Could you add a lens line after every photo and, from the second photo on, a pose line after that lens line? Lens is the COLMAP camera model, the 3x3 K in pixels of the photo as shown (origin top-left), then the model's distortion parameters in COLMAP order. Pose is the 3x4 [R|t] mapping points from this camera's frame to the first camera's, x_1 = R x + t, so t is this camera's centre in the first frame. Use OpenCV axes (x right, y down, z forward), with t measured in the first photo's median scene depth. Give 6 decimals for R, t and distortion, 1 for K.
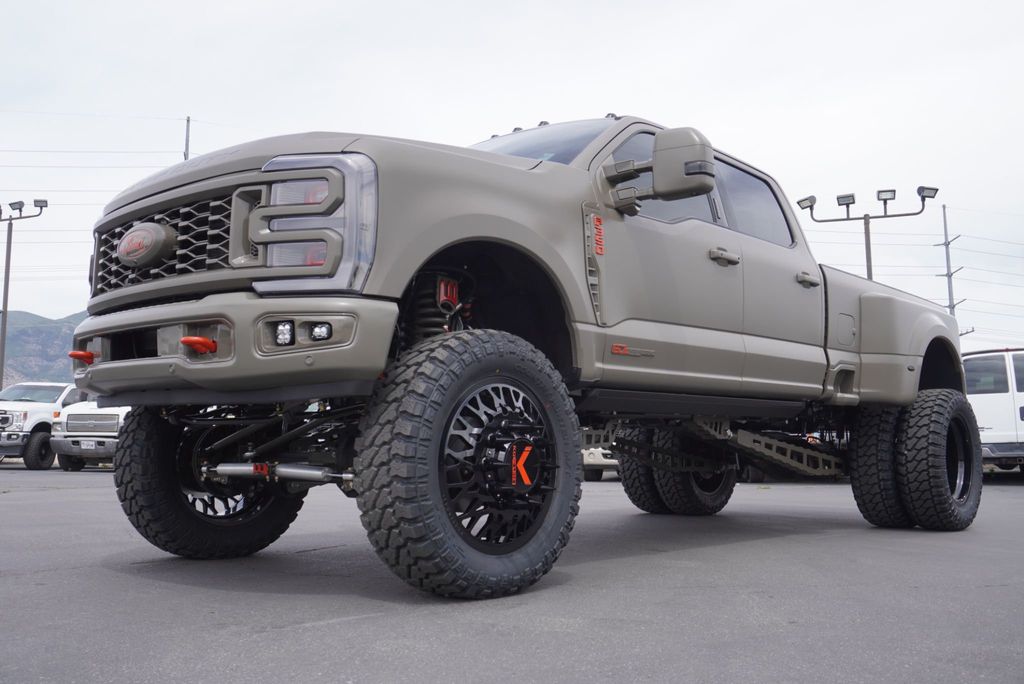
lens RADIAL K [[1001.2, 0, 512.0], [0, 1001.2, 342.0], [0, 0, 1]] dist [-0.061218, 0.003342]
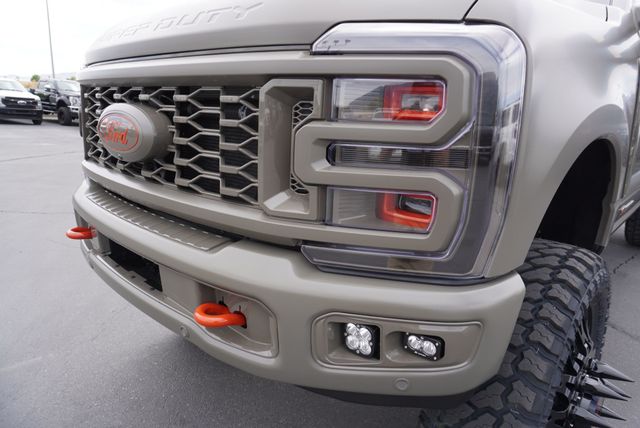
lens RADIAL K [[446.3, 0, 320.0], [0, 446.3, 214.0], [0, 0, 1]] dist [-0.051045, 0.001270]
pose [[0.999280, 0.023970, -0.029412, -0.221453], [-0.011907, 0.934135, 0.356722, -0.163795], [0.036025, -0.356115, 0.933748, 0.685516]]
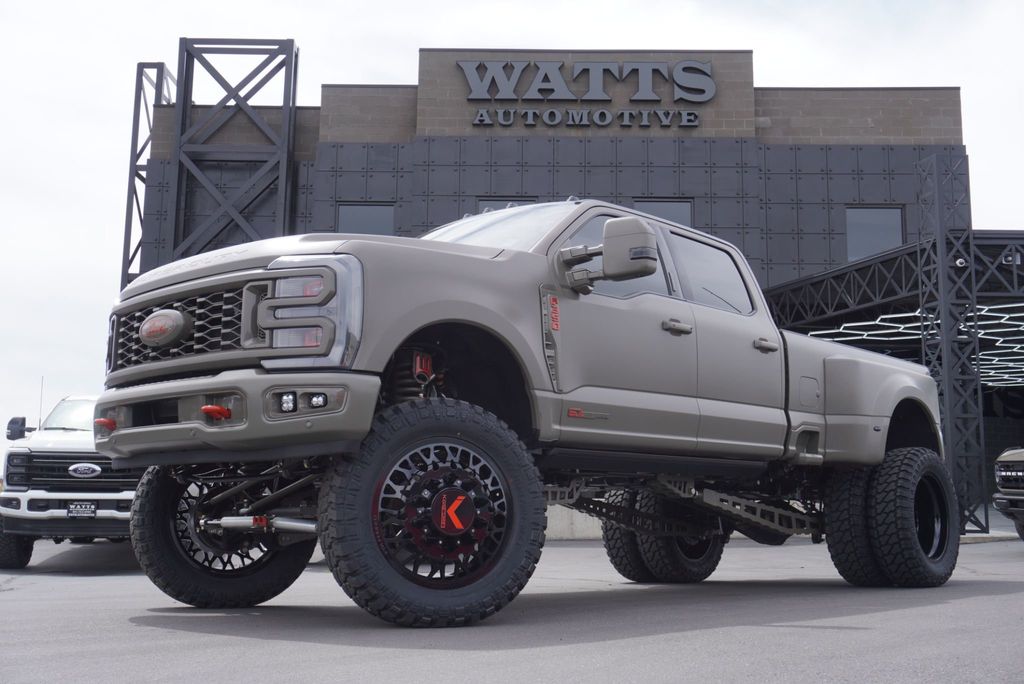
lens RADIAL K [[1136.6, 0, 512.0], [0, 1136.6, 342.0], [0, 0, 1]] dist [0.001570, -0.004889]
pose [[0.999933, -0.009252, 0.006908, 0.034634], [0.009625, 0.998380, -0.056070, -0.001624], [-0.006378, 0.056133, 0.998403, -0.360764]]
